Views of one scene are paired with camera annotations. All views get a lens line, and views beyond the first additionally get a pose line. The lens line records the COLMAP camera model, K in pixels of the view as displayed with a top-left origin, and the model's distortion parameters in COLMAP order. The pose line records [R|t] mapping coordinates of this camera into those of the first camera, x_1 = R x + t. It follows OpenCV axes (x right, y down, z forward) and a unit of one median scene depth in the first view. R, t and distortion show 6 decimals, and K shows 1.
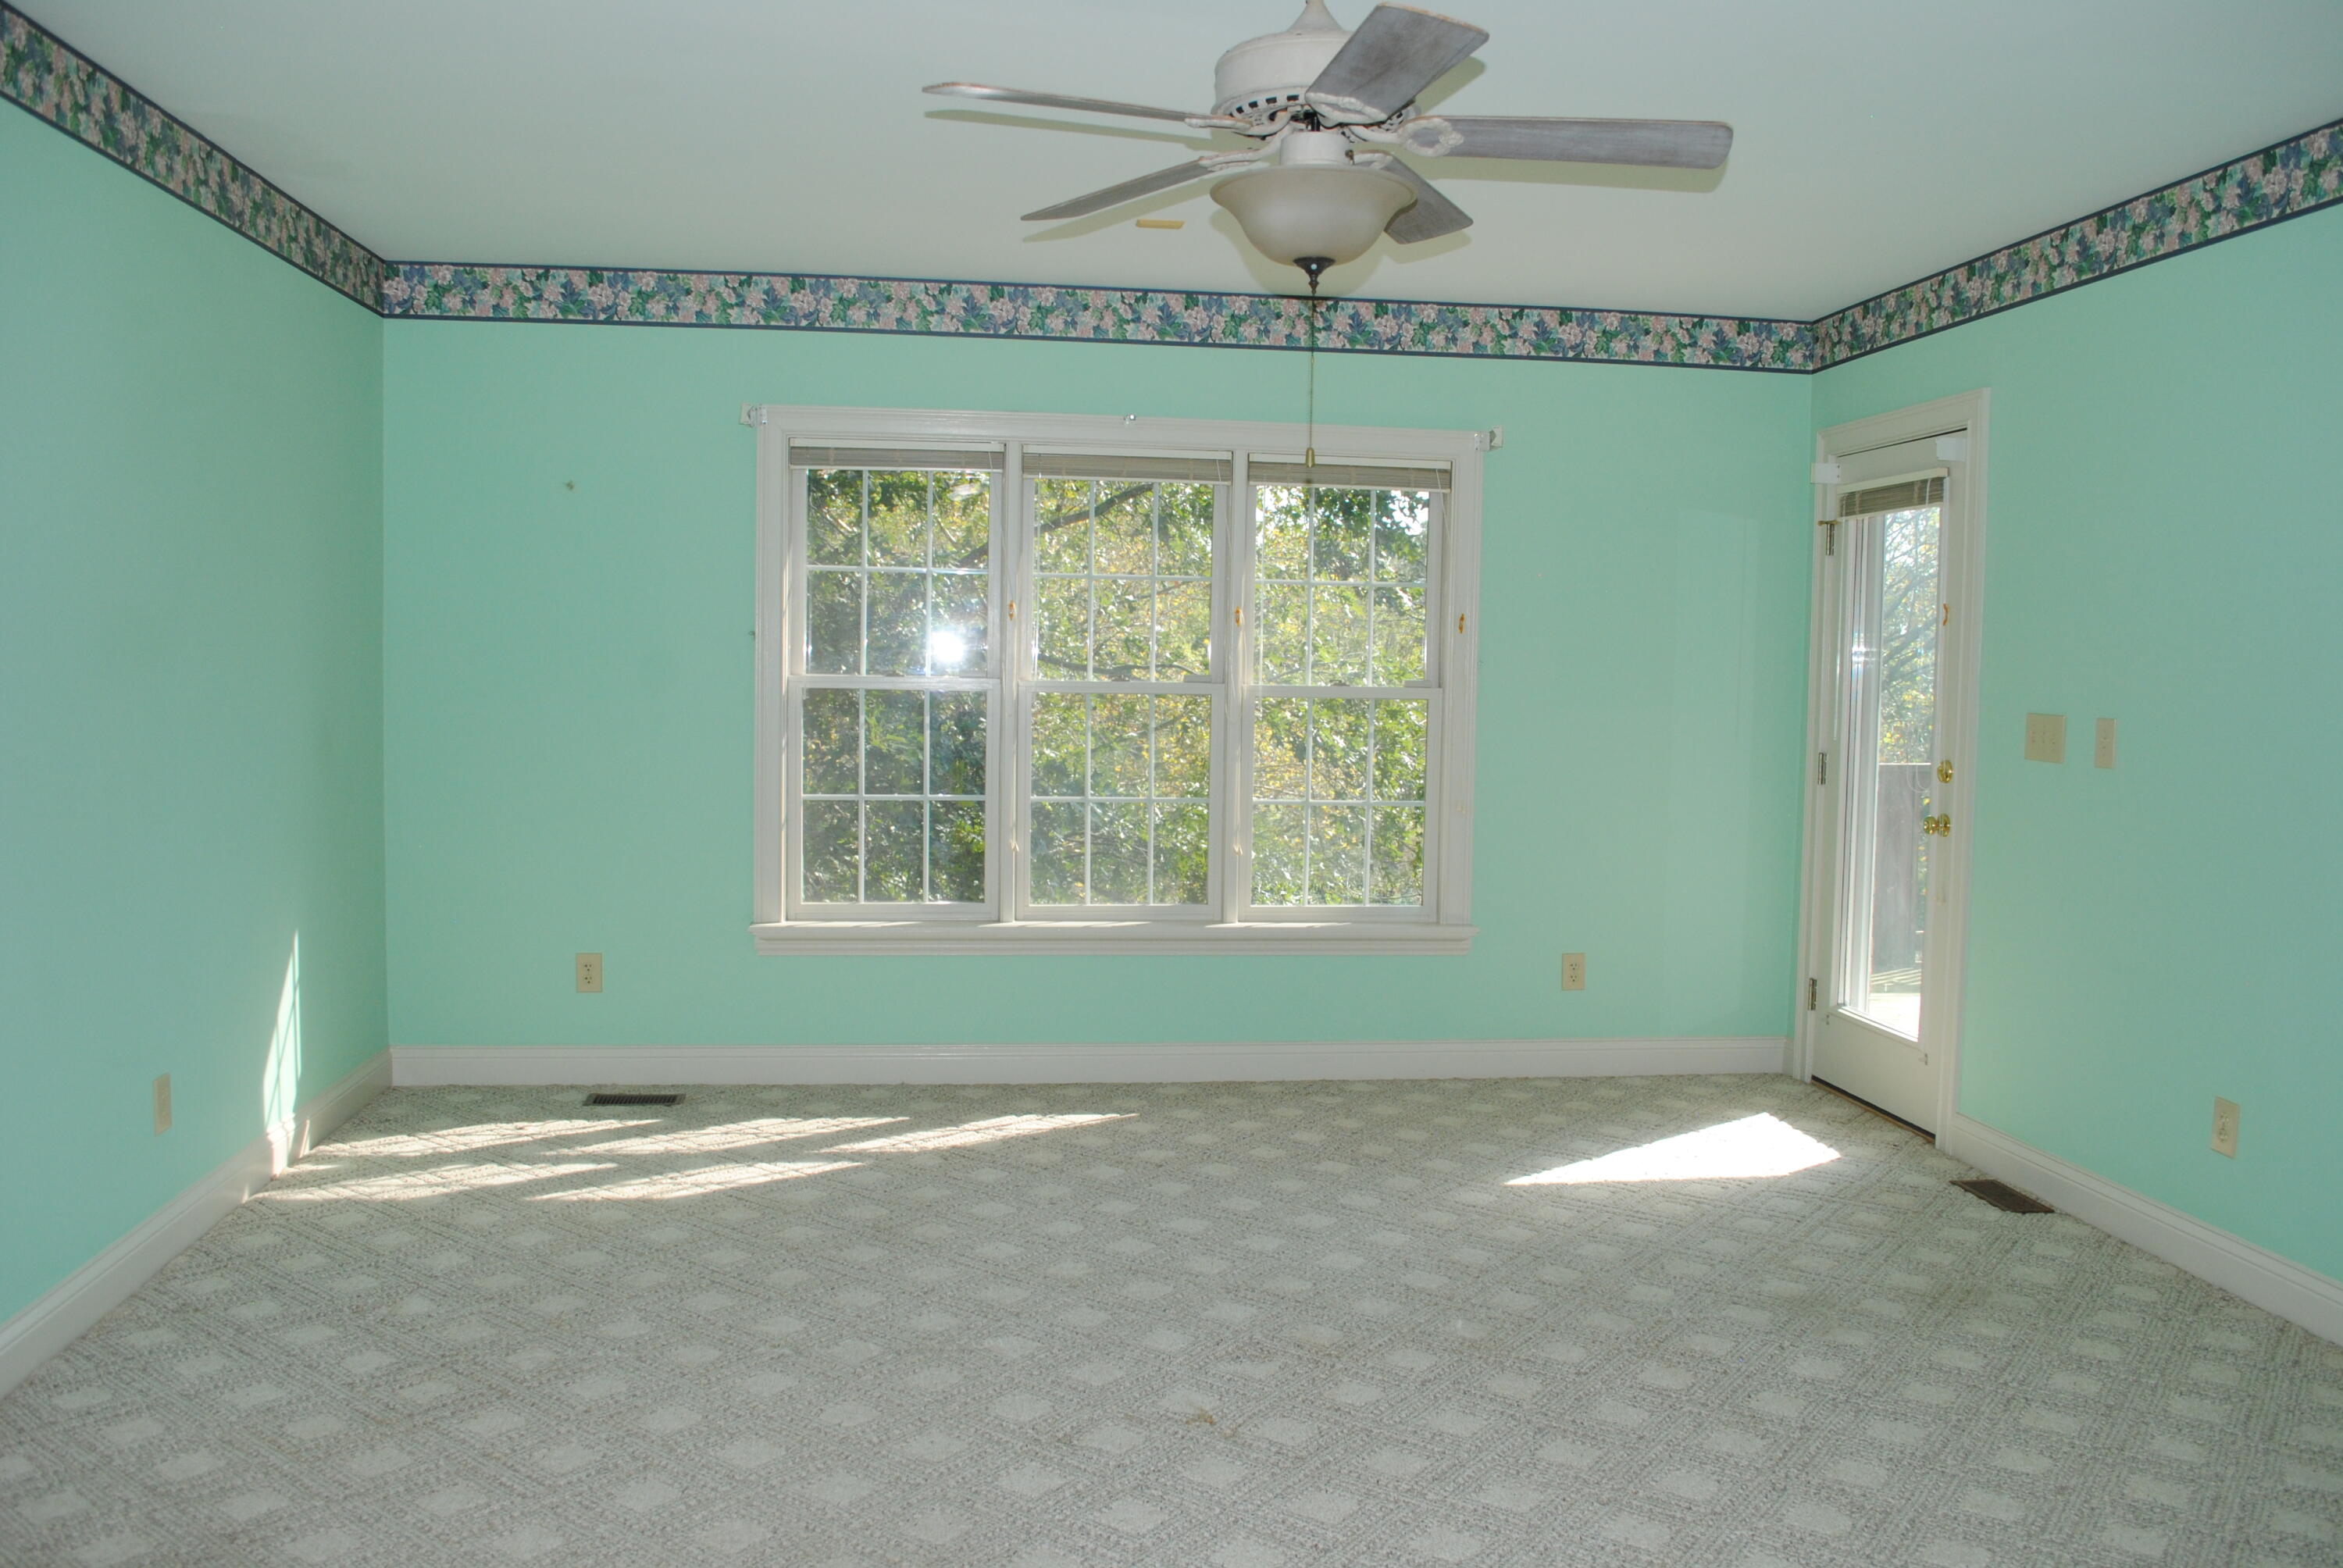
lens RADIAL K [[1936.4, 0, 1171.5], [0, 1936.4, 784.0], [0, 0, 1]] dist [-0.050687, 0.007461]
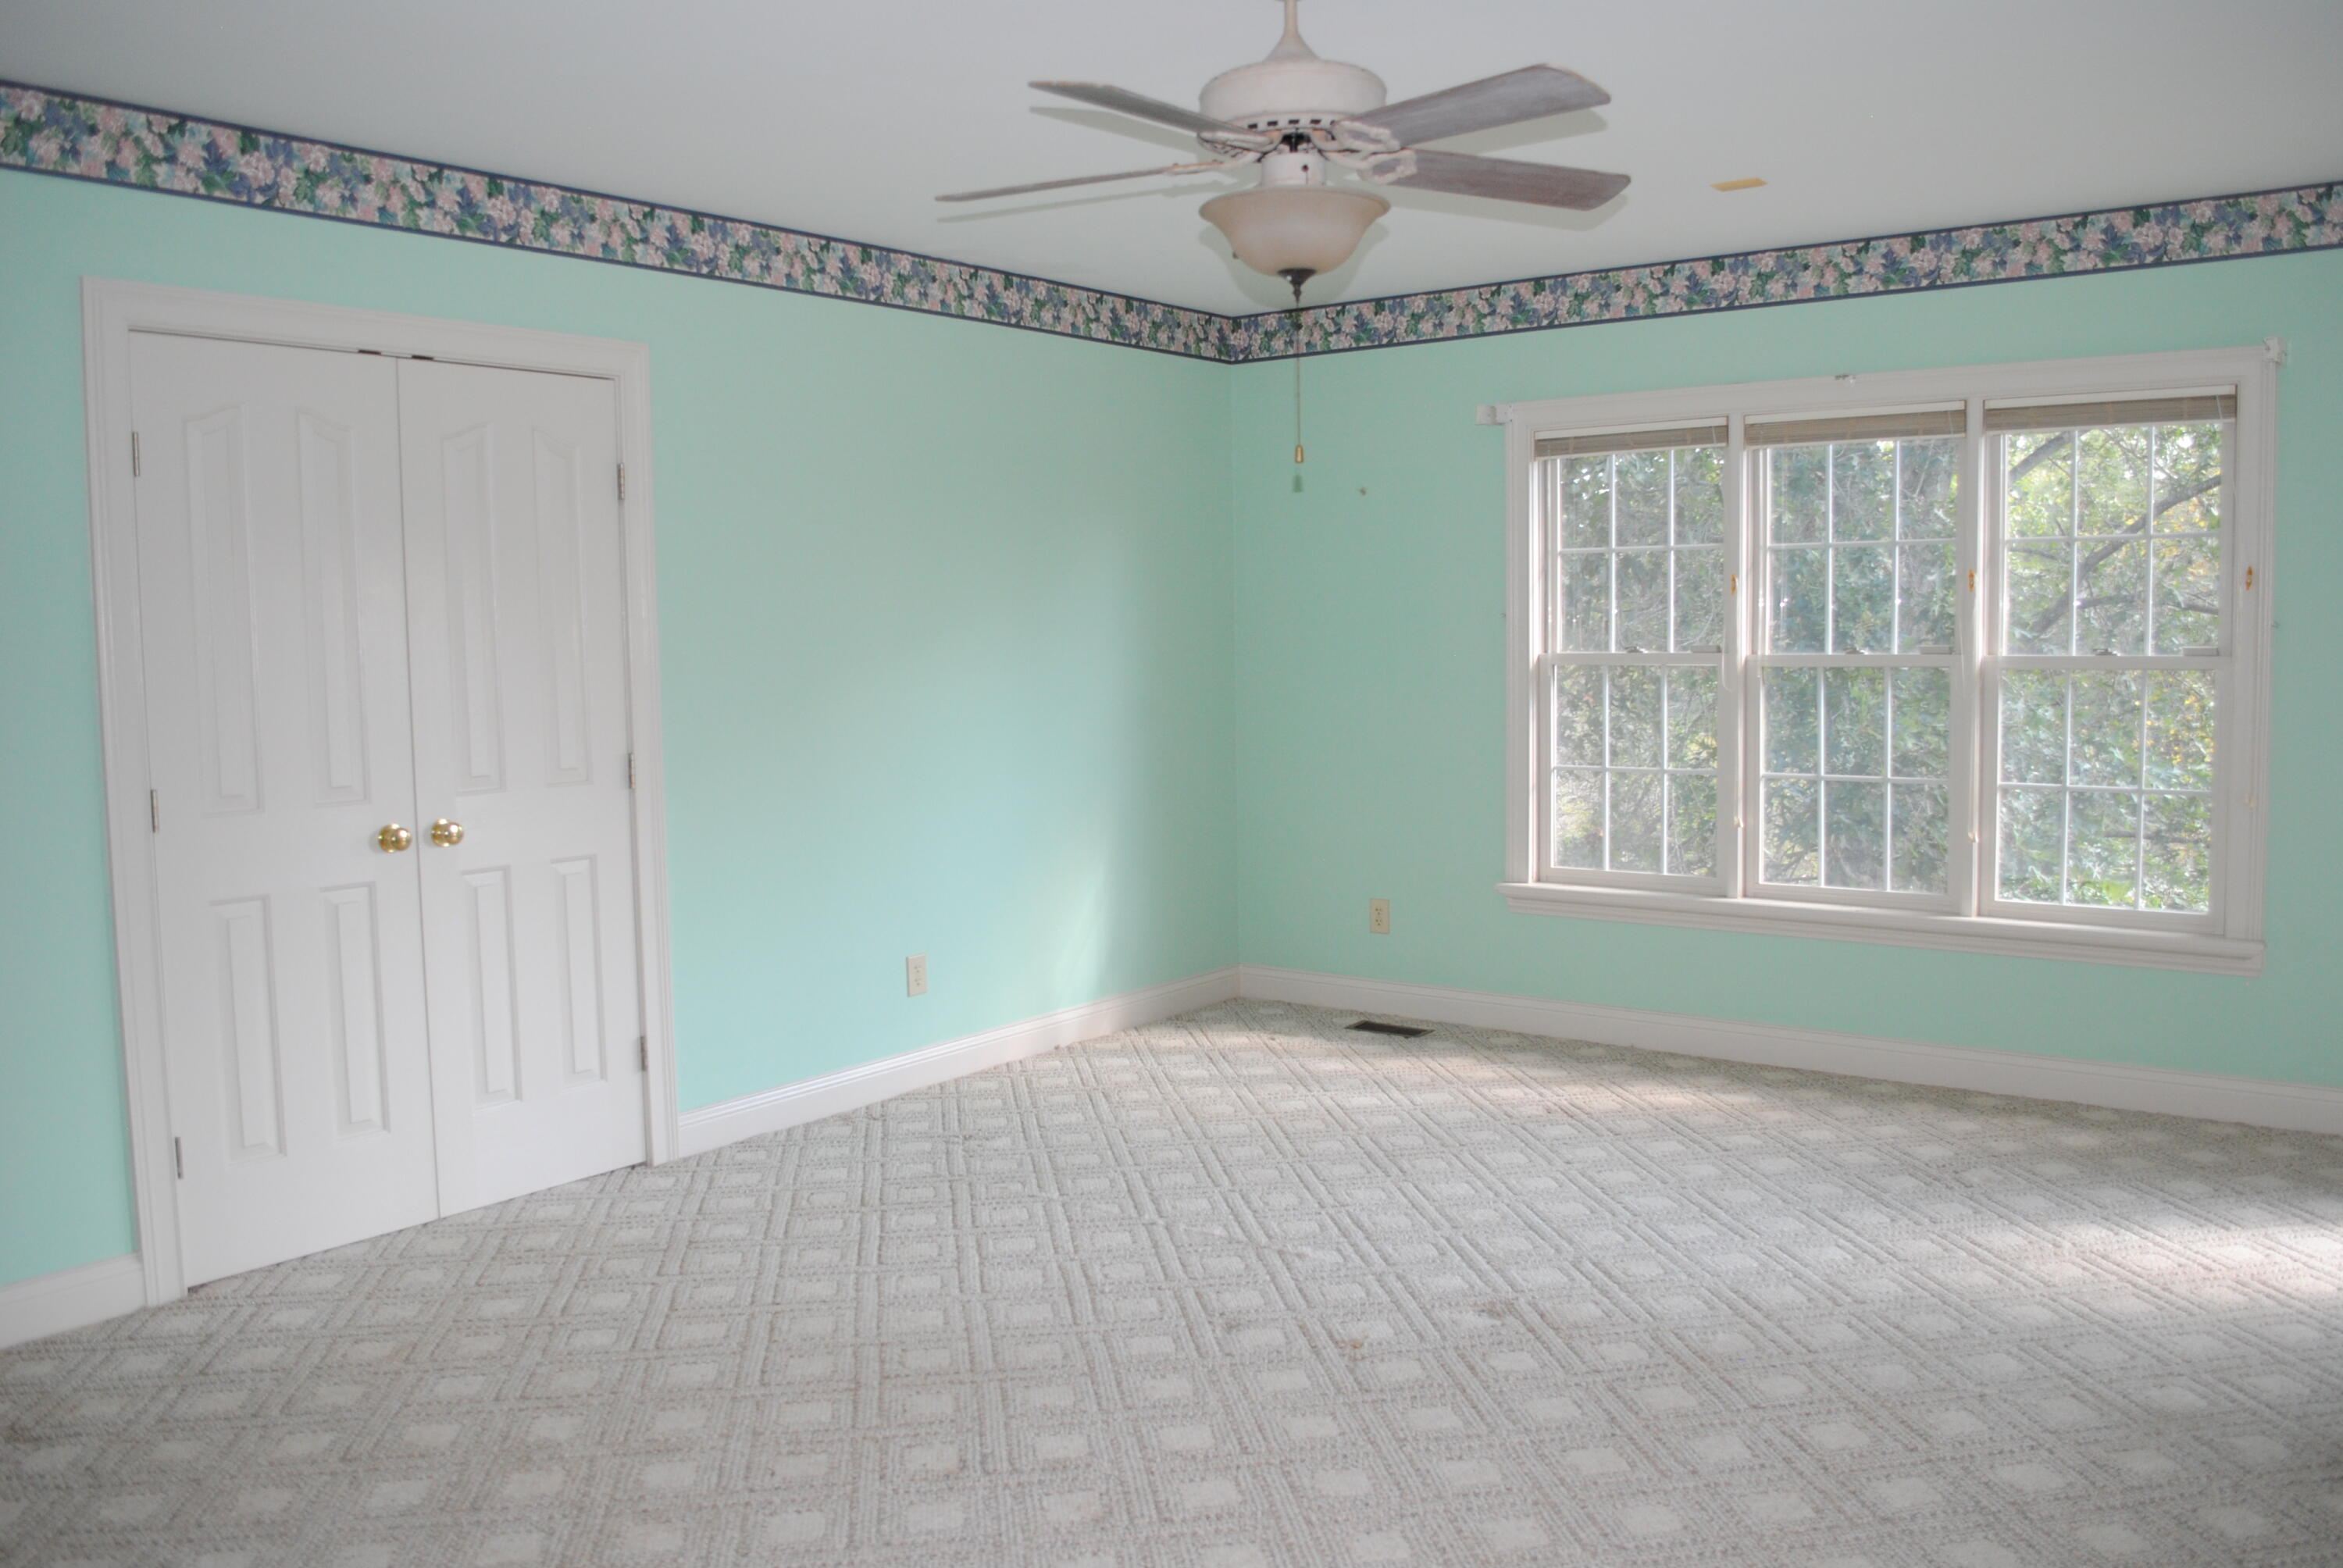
lens RADIAL K [[1936.4, 0, 1171.5], [0, 1936.4, 784.0], [0, 0, 1]] dist [-0.050687, 0.007461]
pose [[0.710427, 0.031380, -0.703071, 0.441550], [-0.020290, 0.999503, 0.024108, -0.005614], [0.703479, -0.002862, 0.710711, 0.100626]]
